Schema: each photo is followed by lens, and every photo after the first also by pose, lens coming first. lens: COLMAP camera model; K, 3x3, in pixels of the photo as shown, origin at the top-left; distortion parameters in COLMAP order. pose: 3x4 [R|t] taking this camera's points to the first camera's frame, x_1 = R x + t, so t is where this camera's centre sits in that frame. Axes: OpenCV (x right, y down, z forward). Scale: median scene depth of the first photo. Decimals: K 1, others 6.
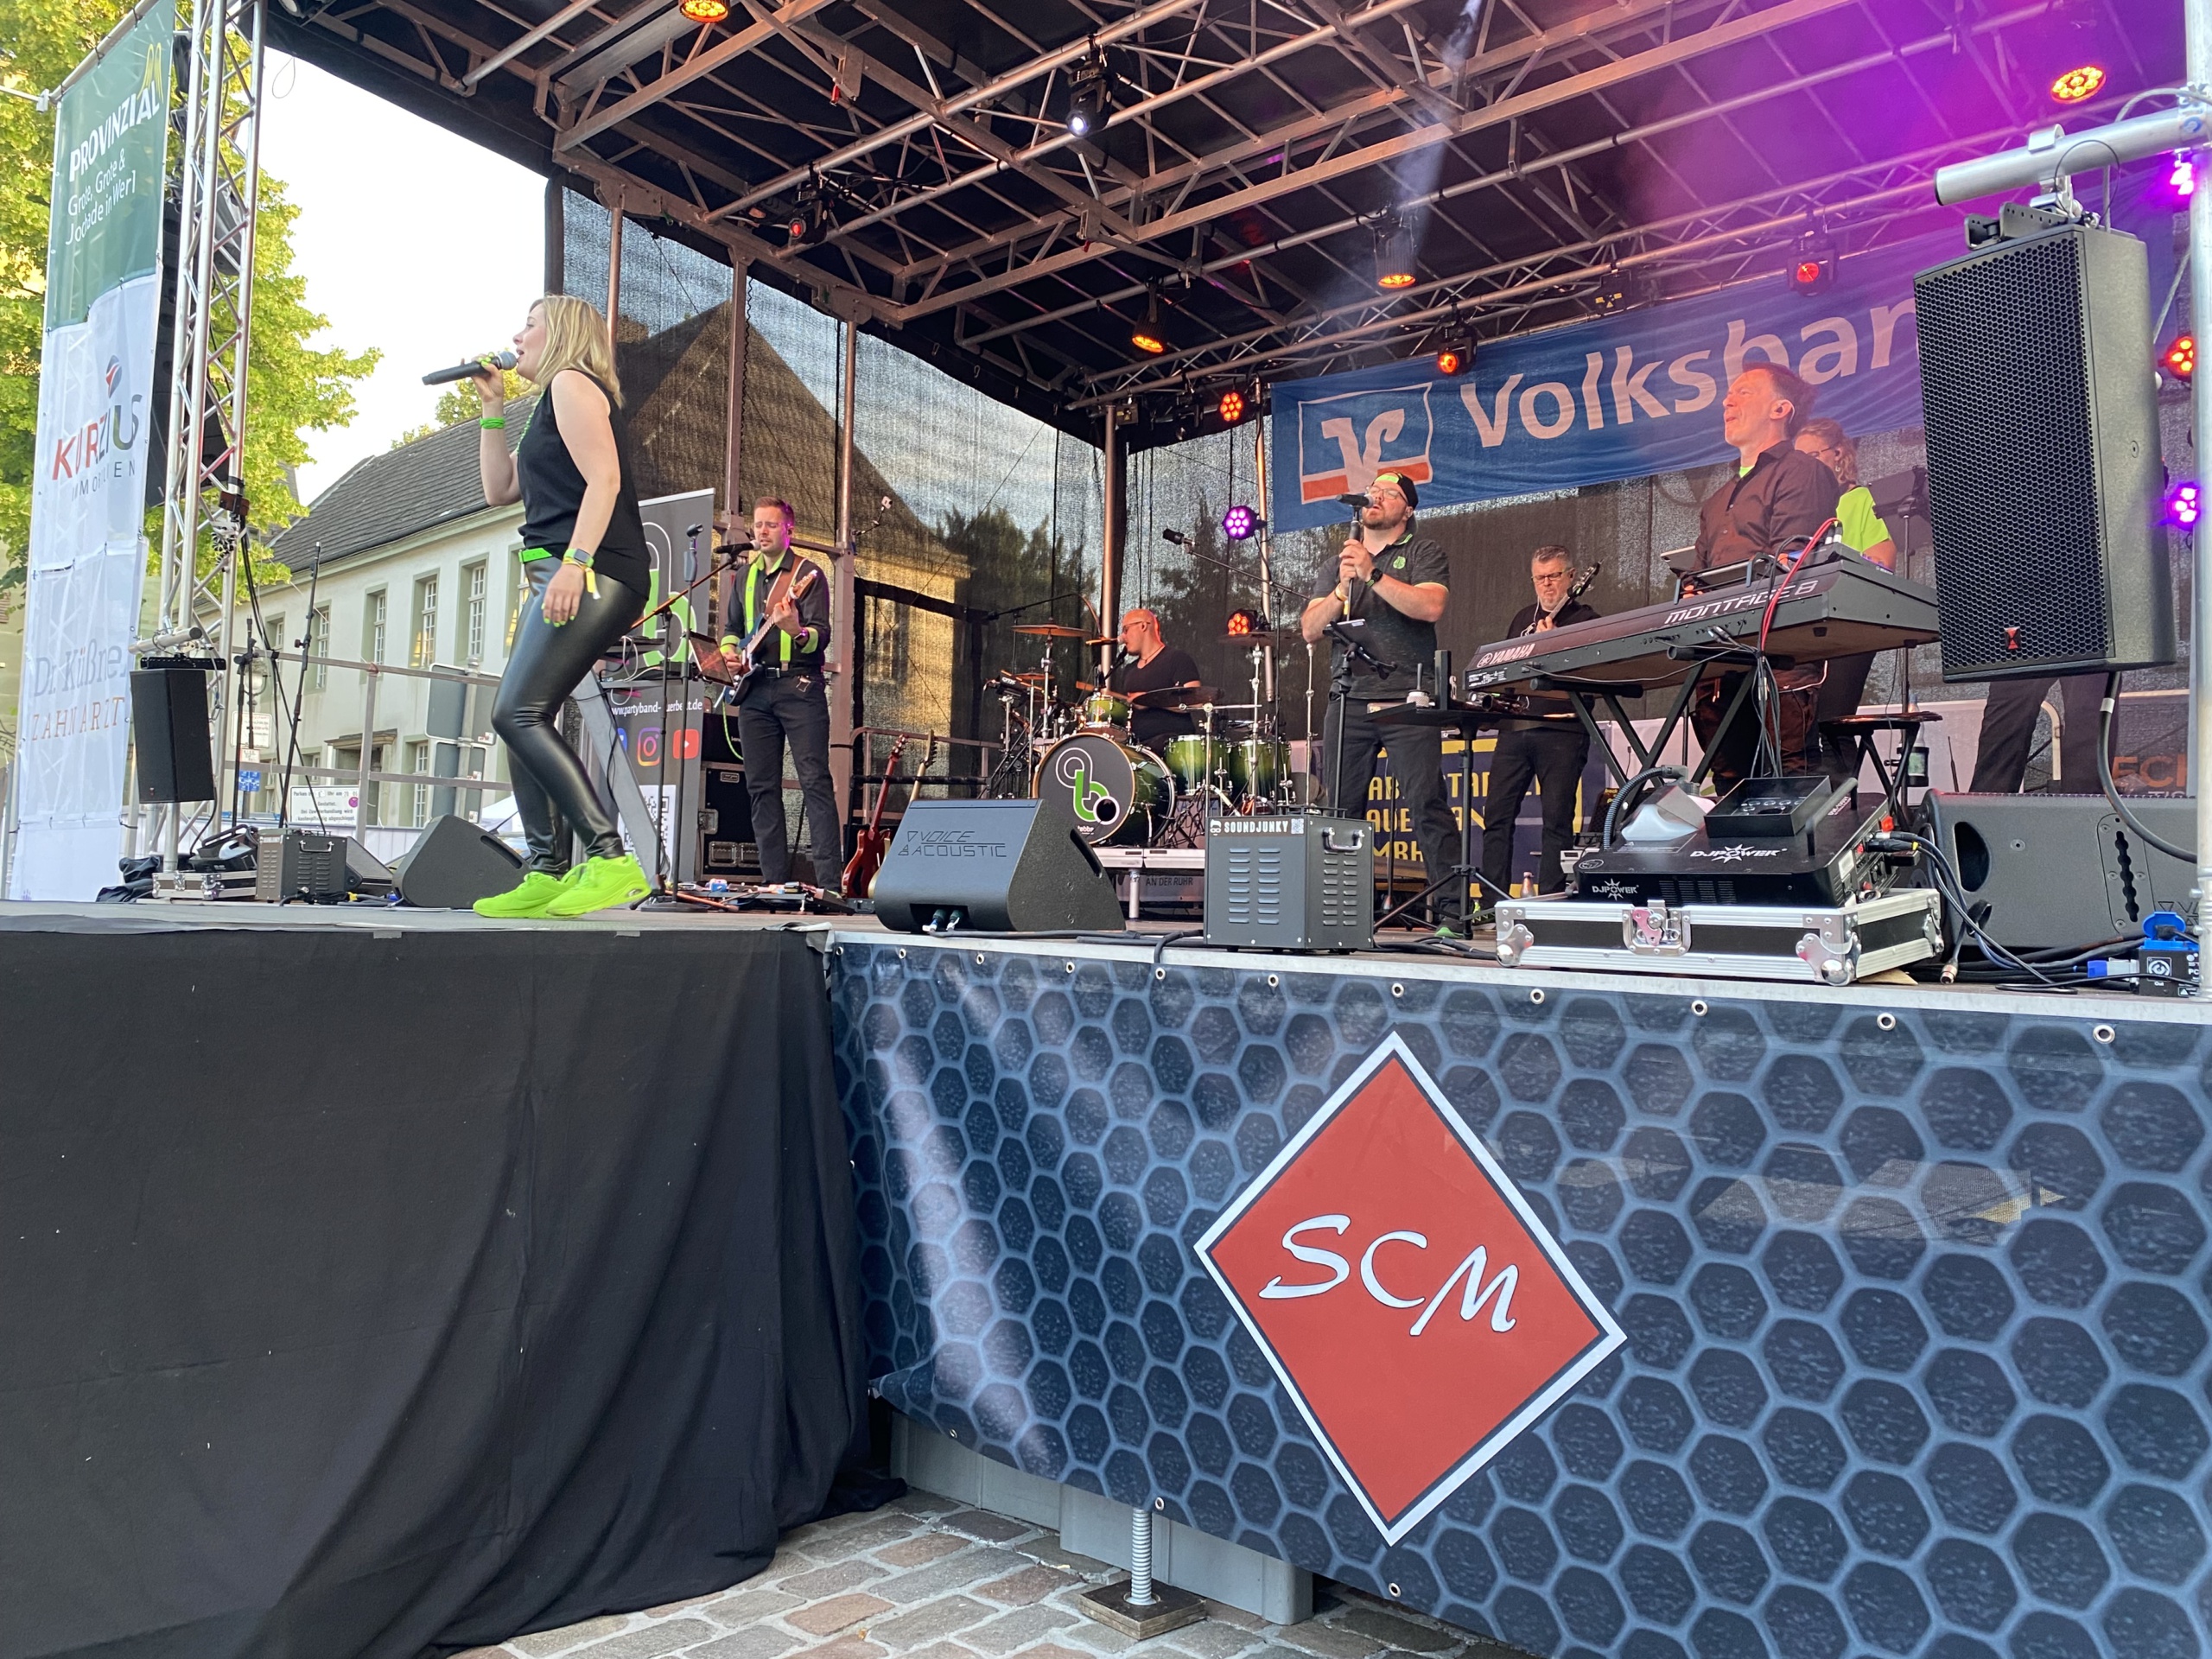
lens RADIAL K [[1701.6, 0, 1082.3], [0, 1701.6, 778.0], [0, 0, 1]] dist [0.030622, 0.005663]
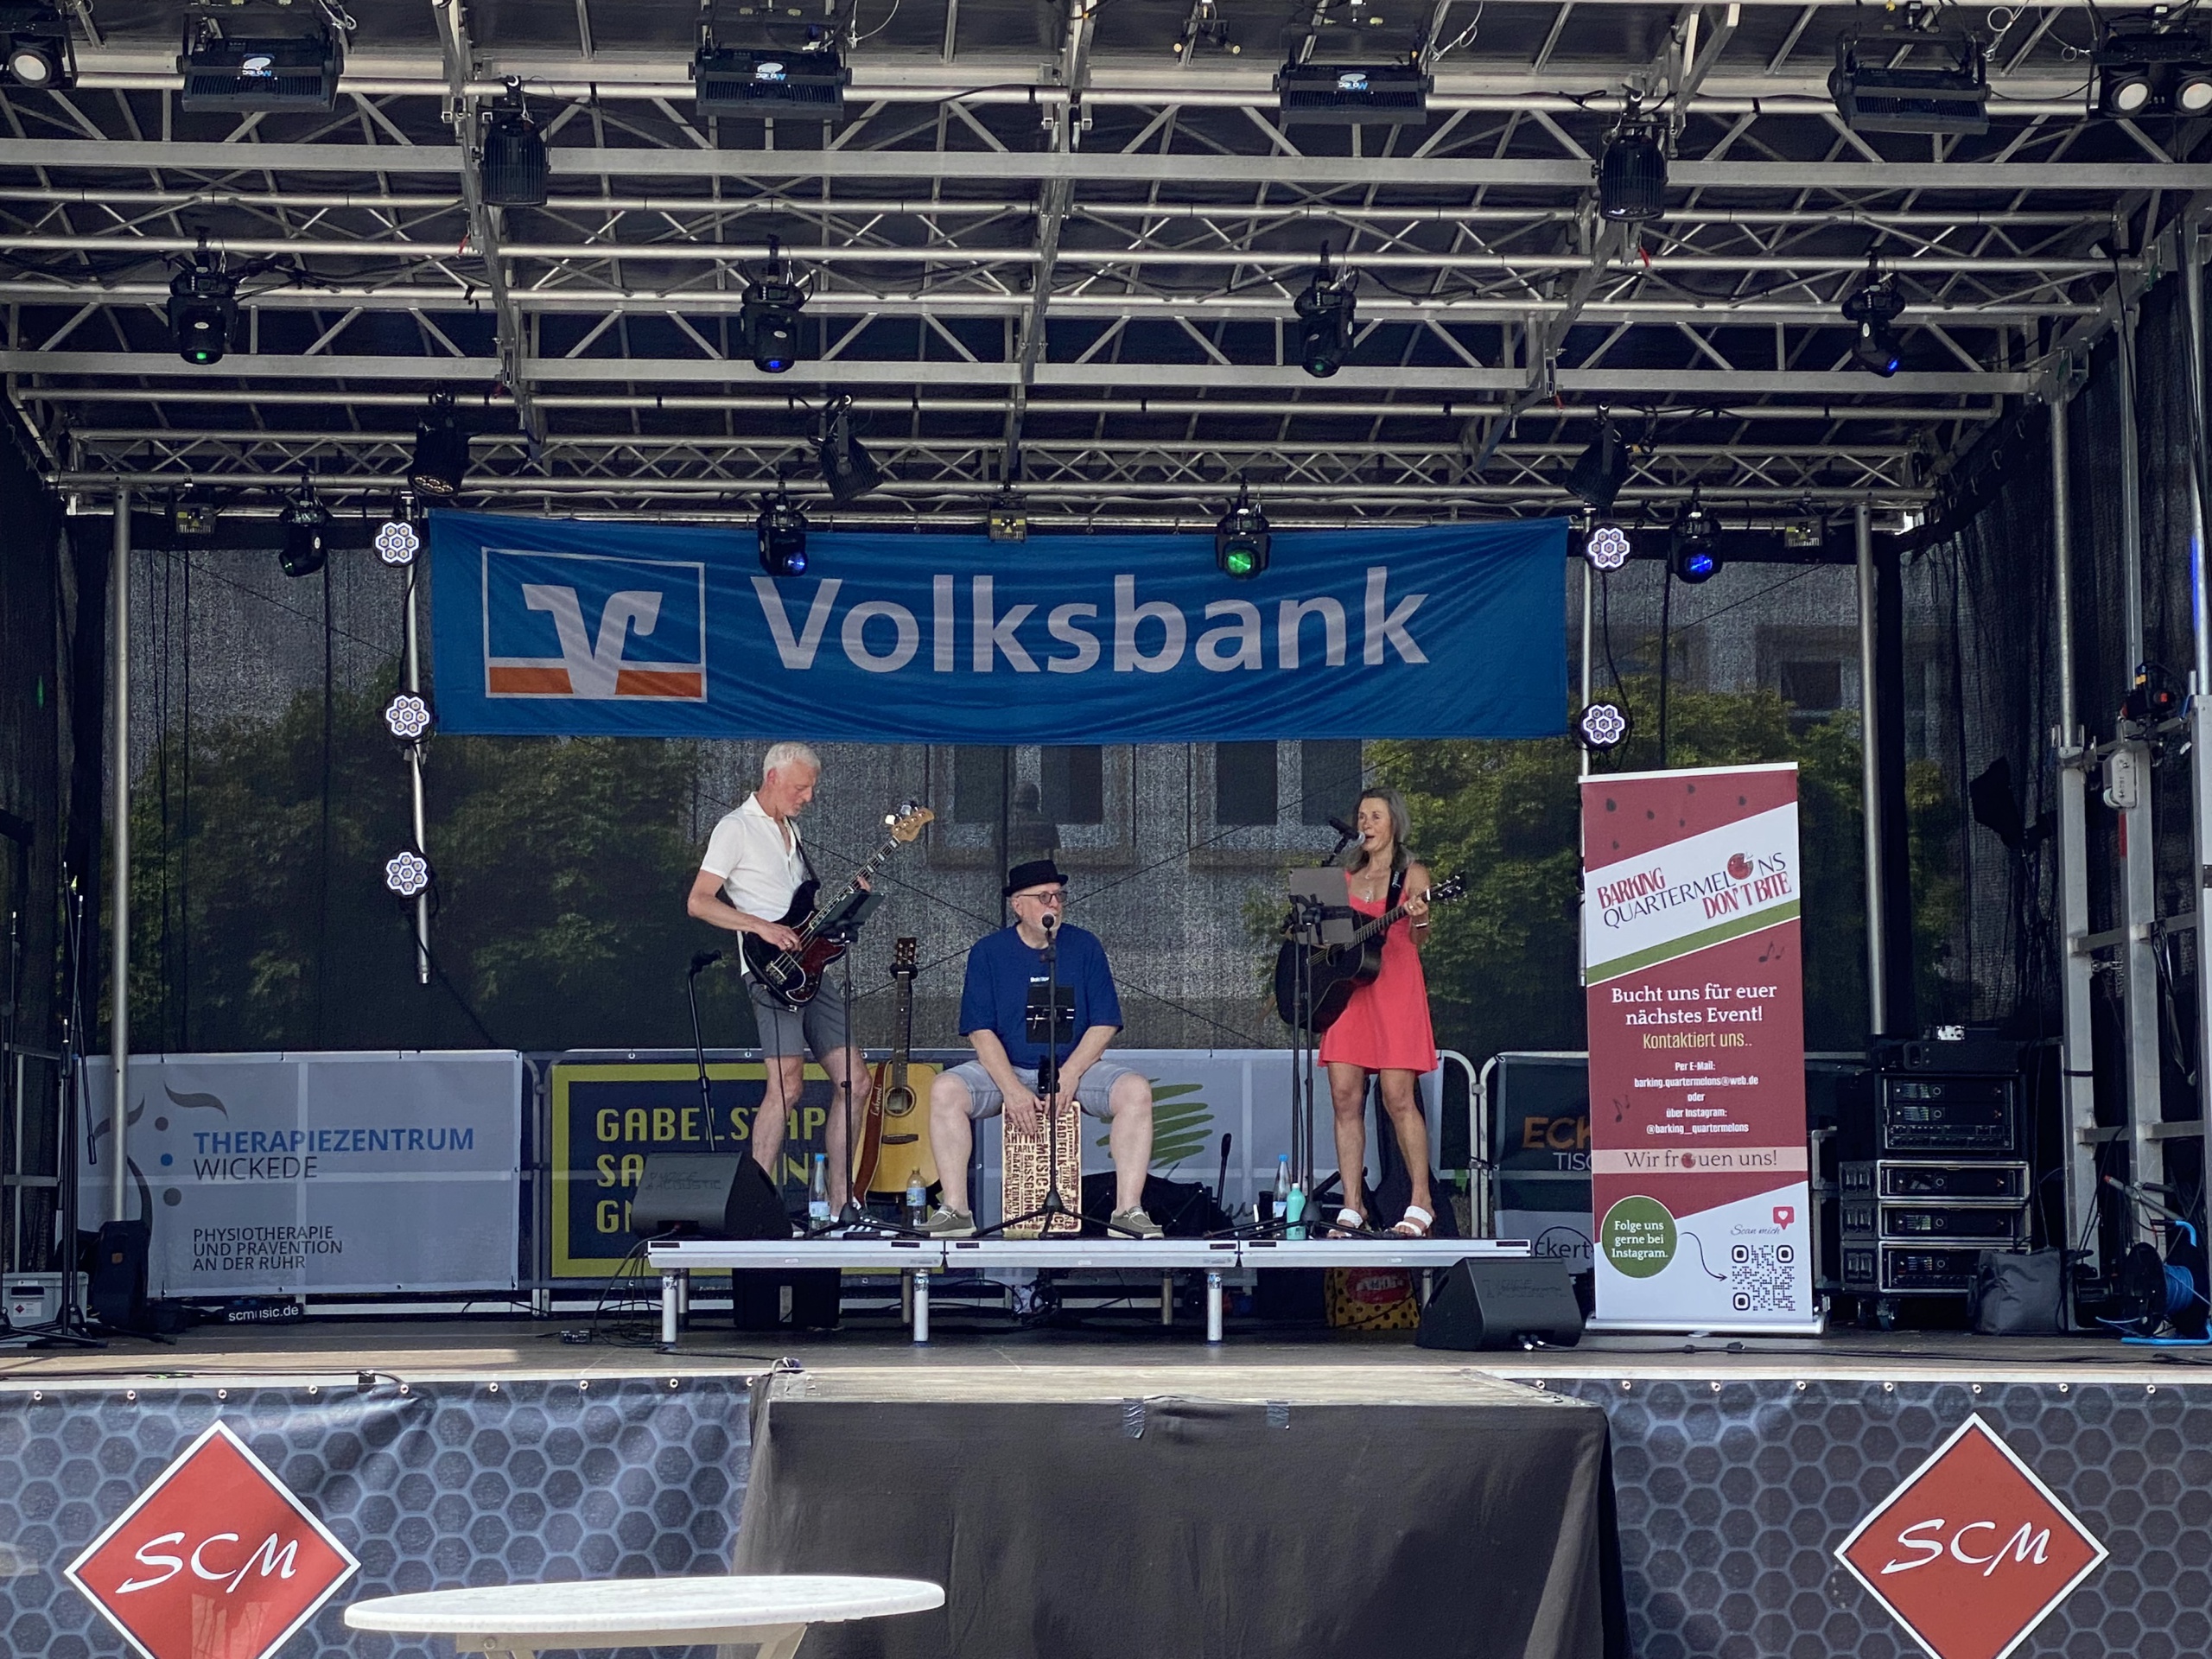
lens RADIAL K [[4283.0, 0, 1104.0], [0, 4283.0, 835.2], [0, 0, 1]] dist [0.043013, 0.000000]
pose [[0.695930, 0.039998, 0.716994, -1.109823], [-0.039202, 0.999075, -0.017683, -0.102781], [-0.717038, -0.015802, 0.696855, -0.445858]]
